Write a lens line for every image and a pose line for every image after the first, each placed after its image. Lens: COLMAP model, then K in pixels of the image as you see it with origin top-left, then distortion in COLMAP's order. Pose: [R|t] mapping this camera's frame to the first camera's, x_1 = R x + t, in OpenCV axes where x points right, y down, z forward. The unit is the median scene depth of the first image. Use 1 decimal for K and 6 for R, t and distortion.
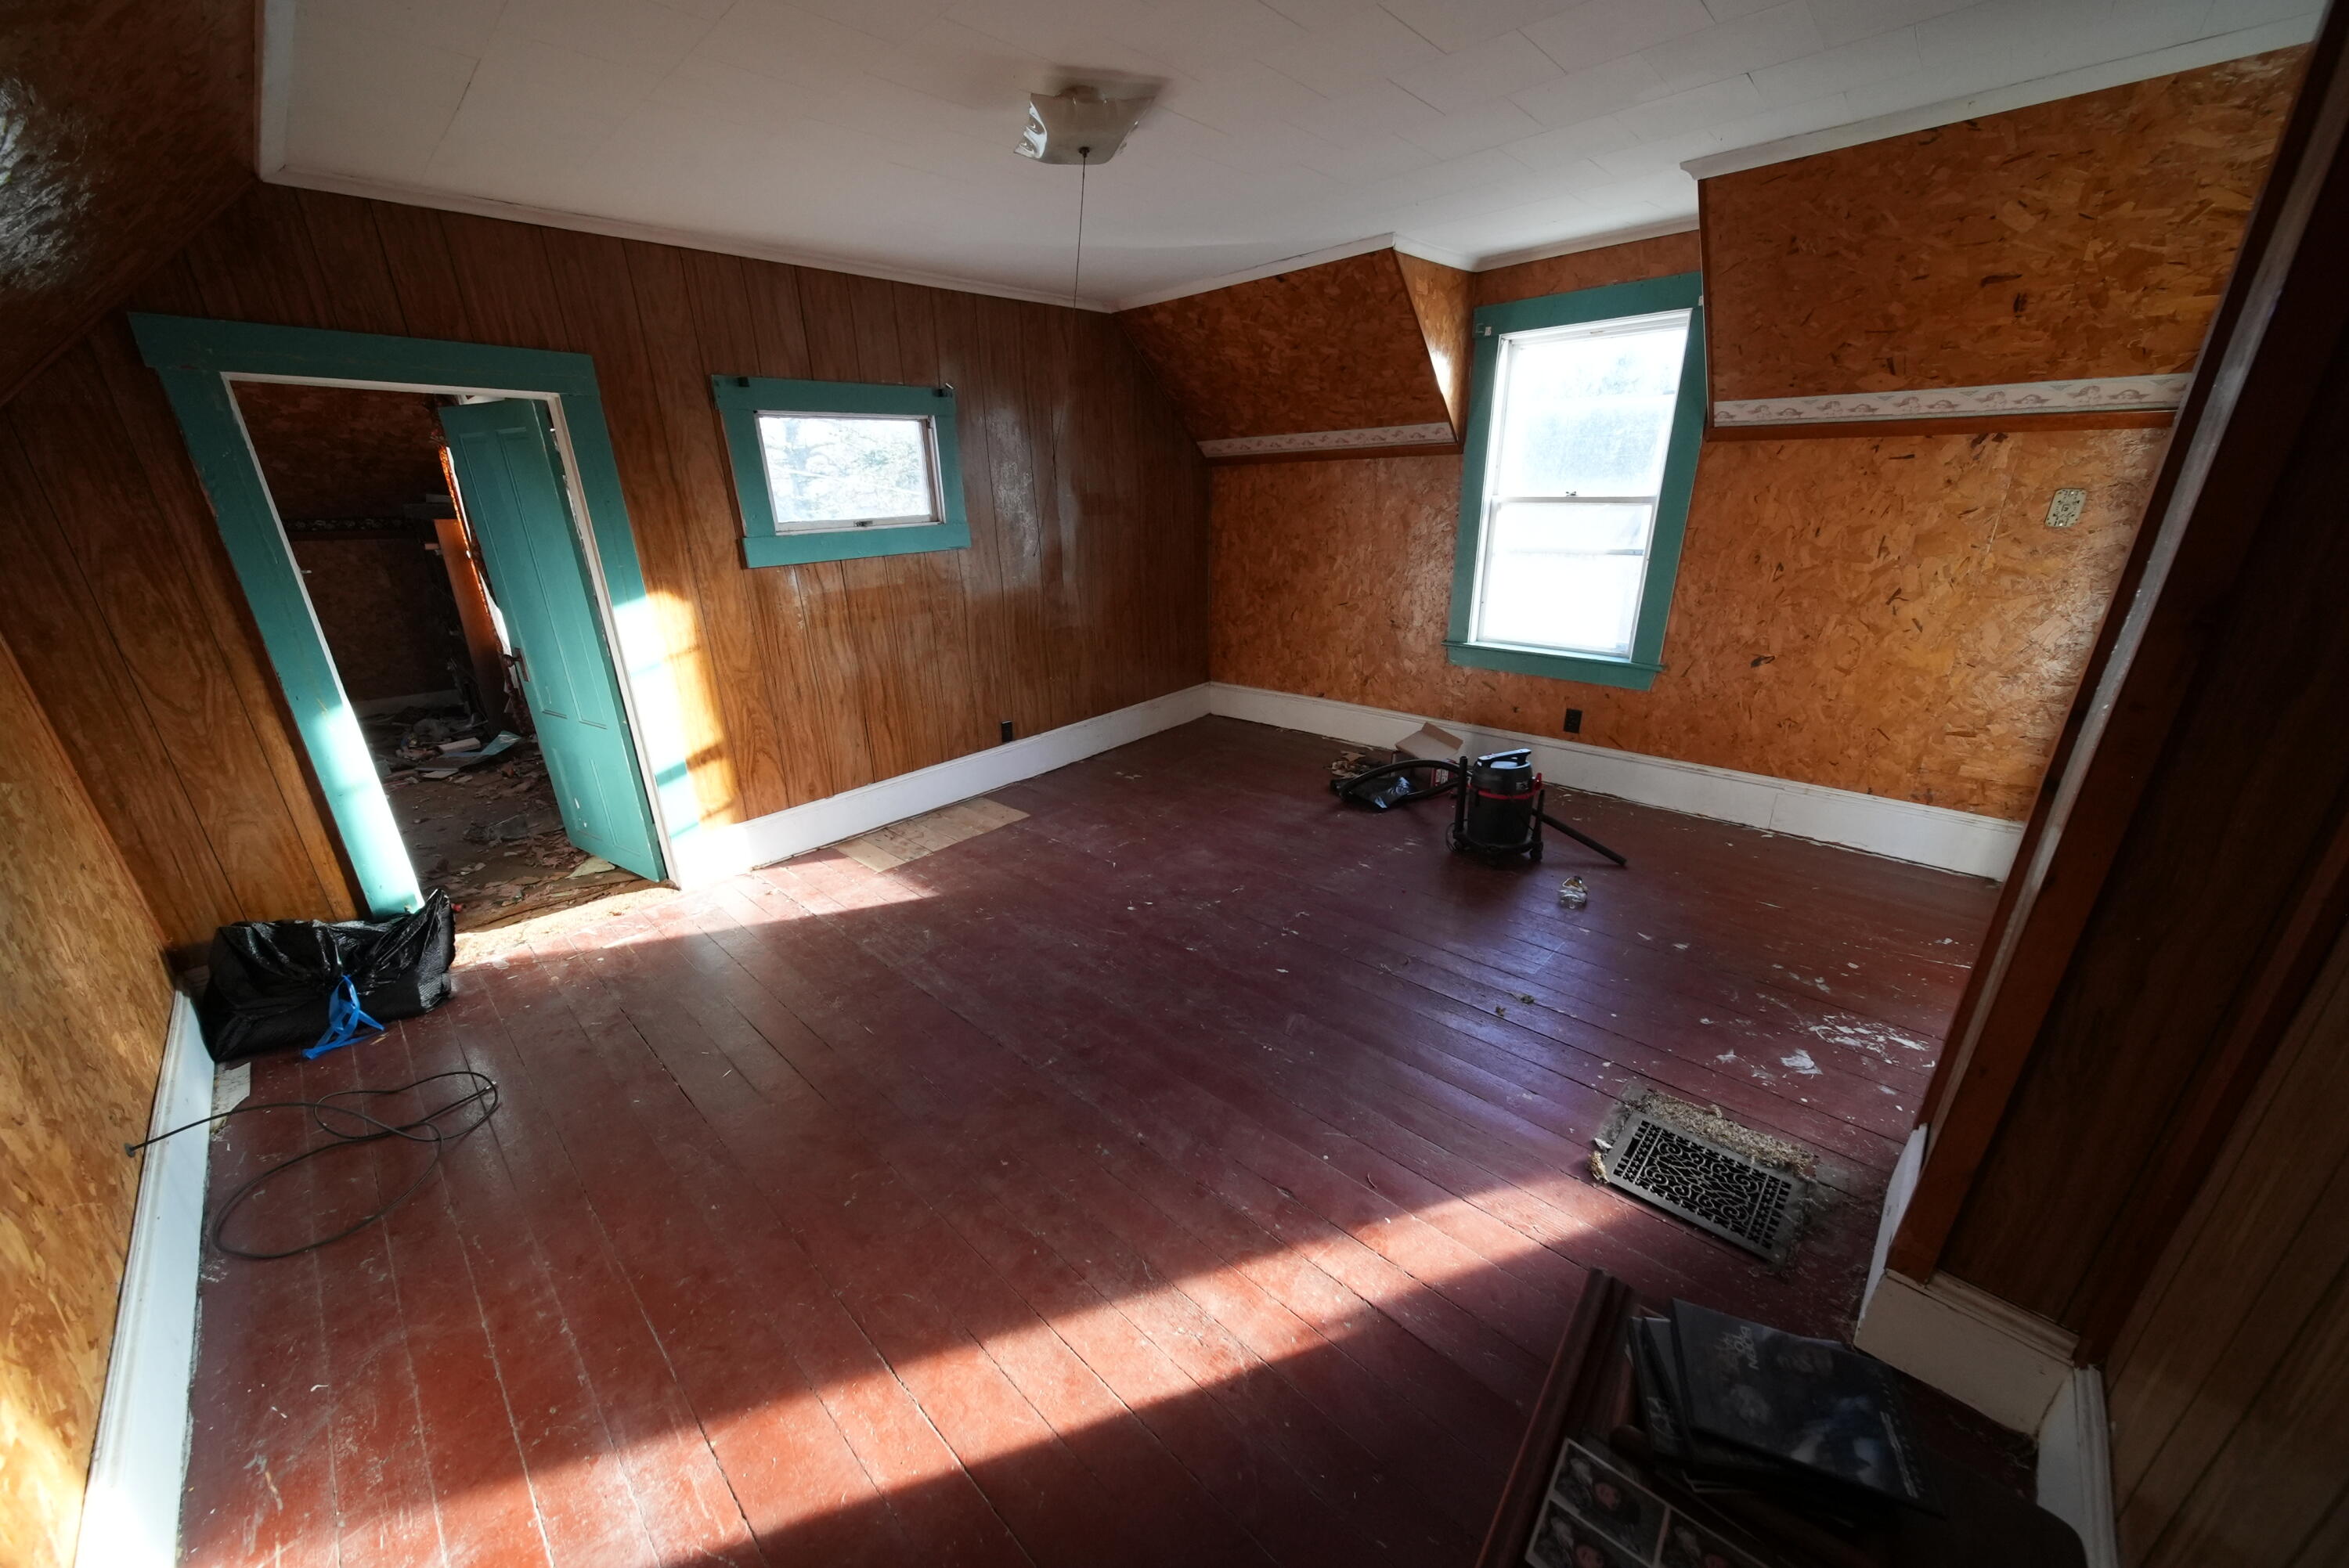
lens RADIAL K [[822.0, 0, 1174.5], [0, 822.0, 784.0], [0, 0, 1]] dist [0.001150, -0.002343]
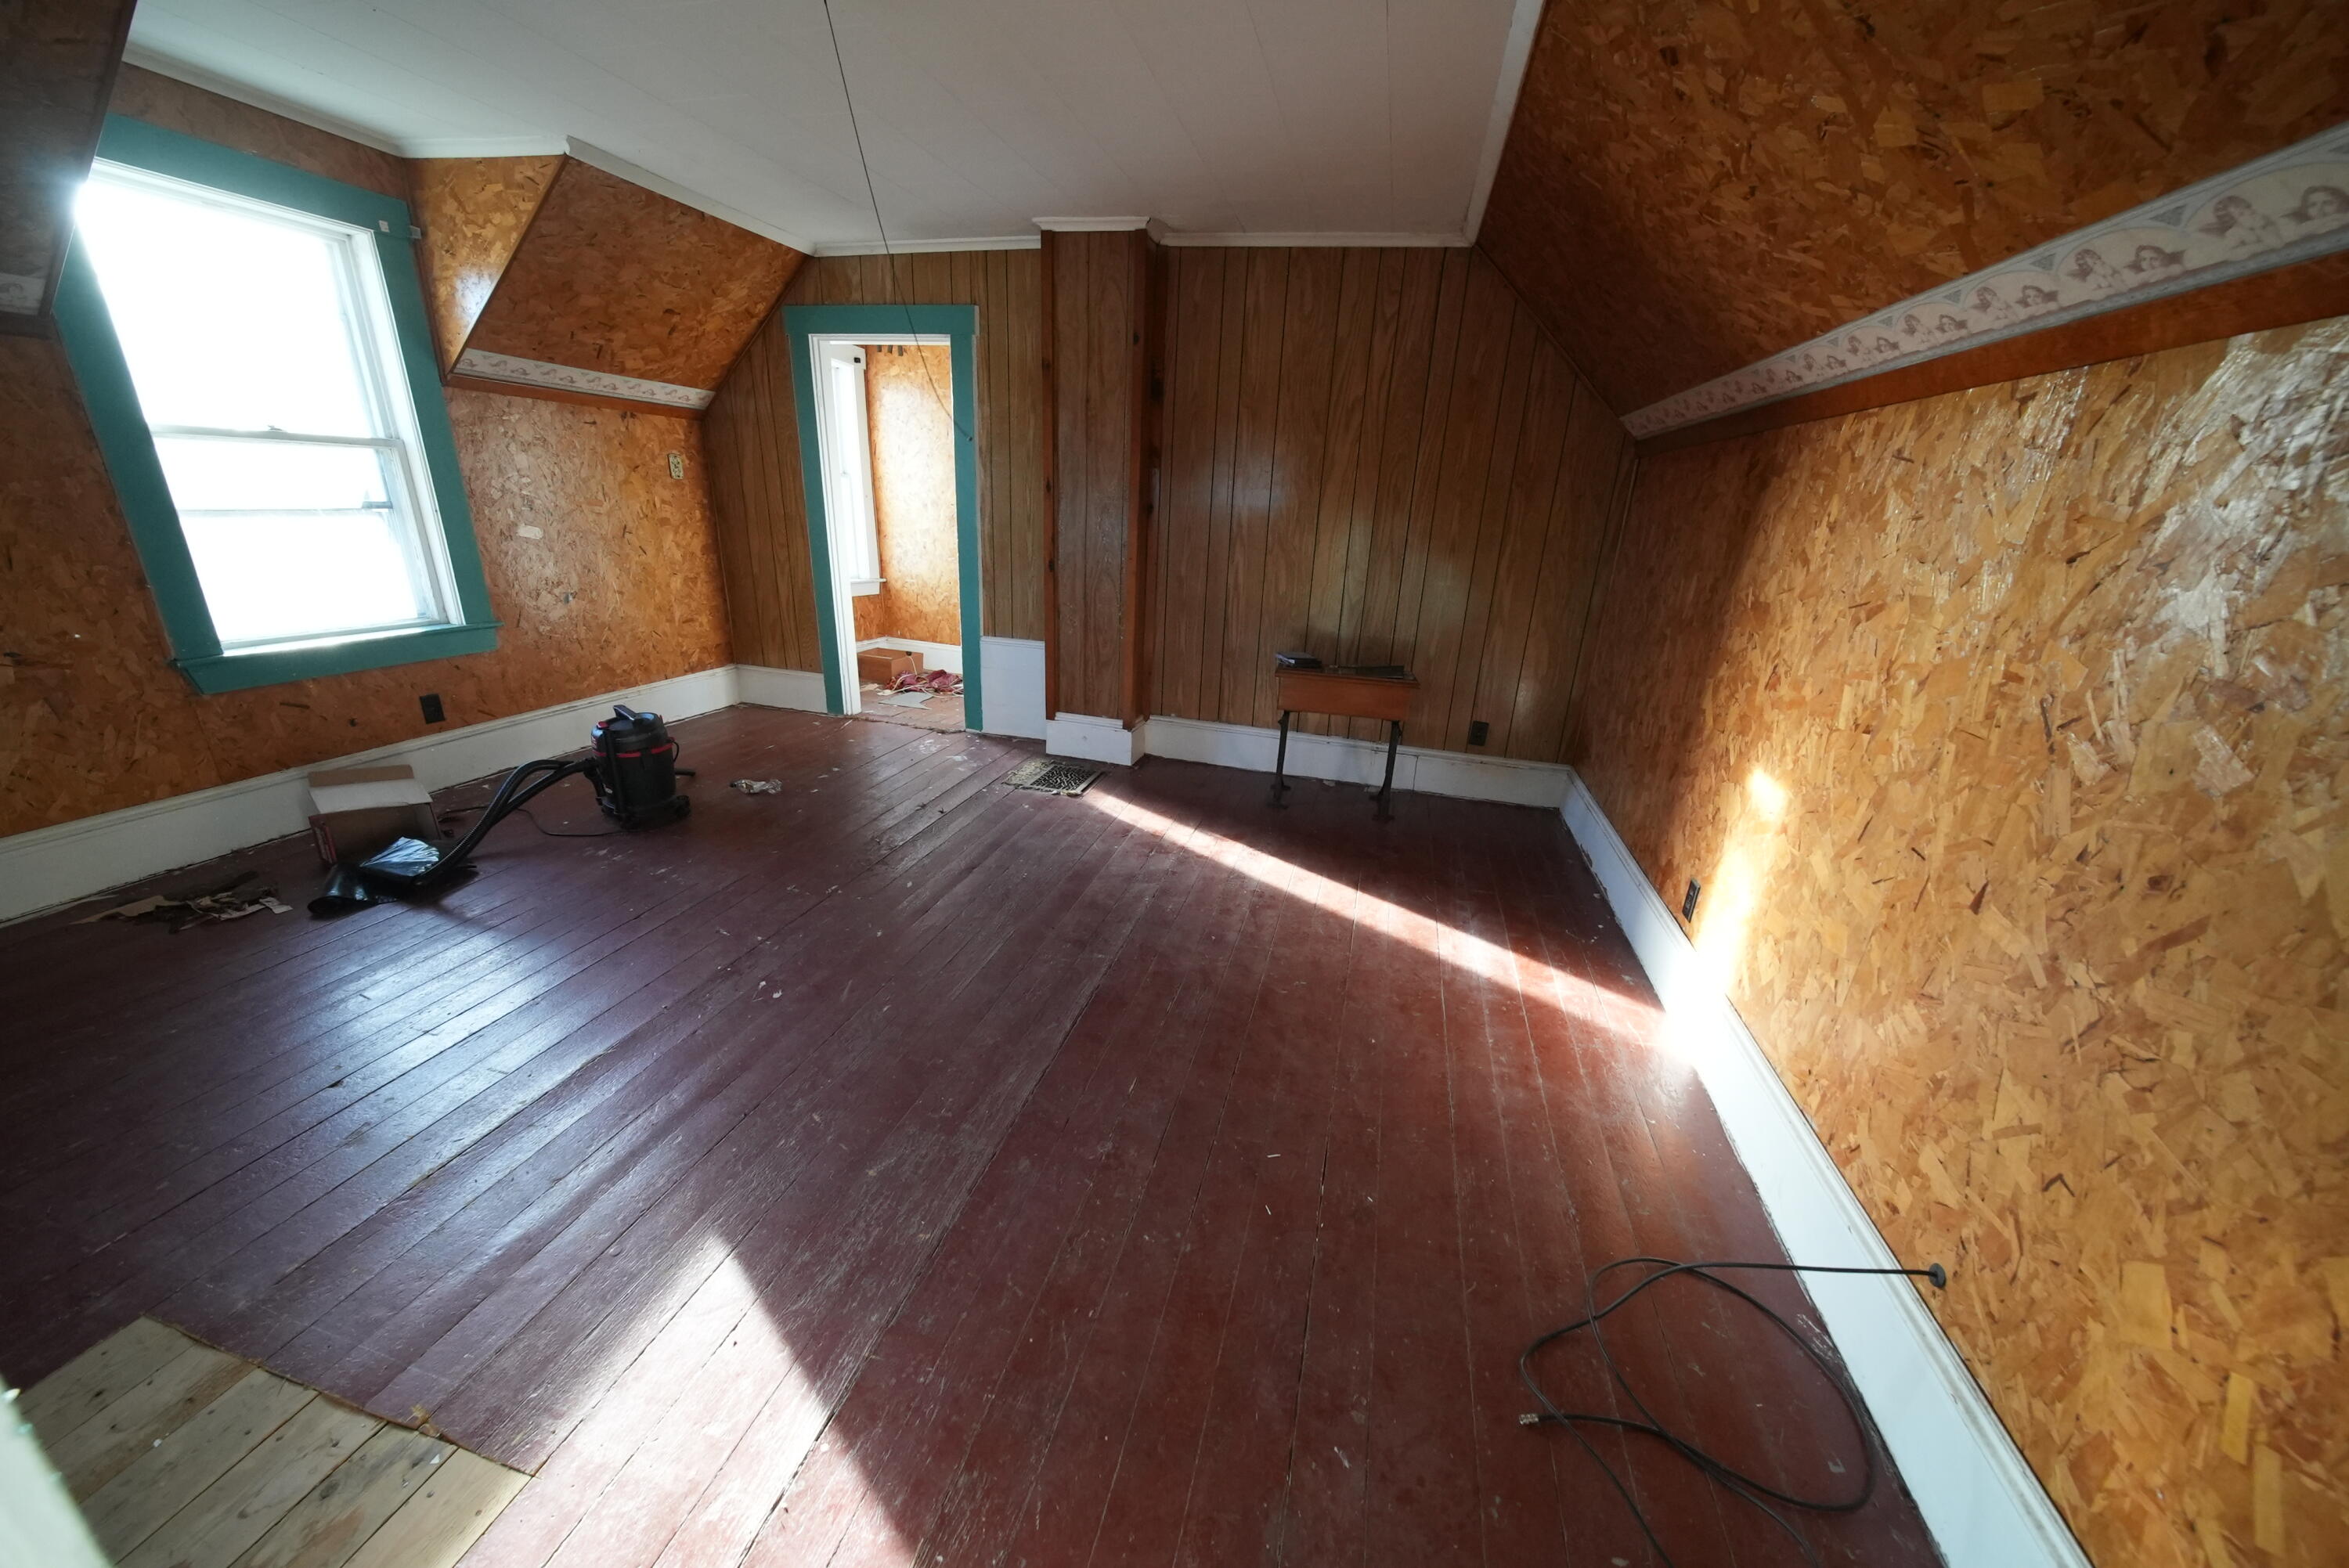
lens RADIAL K [[822.0, 0, 1174.5], [0, 822.0, 784.0], [0, 0, 1]] dist [0.001150, -0.002343]
pose [[-0.477022, -0.290332, 0.829553, -0.955507], [0.269332, 0.850162, 0.452421, -0.299423], [-0.836607, 0.439240, -0.327350, 1.079302]]
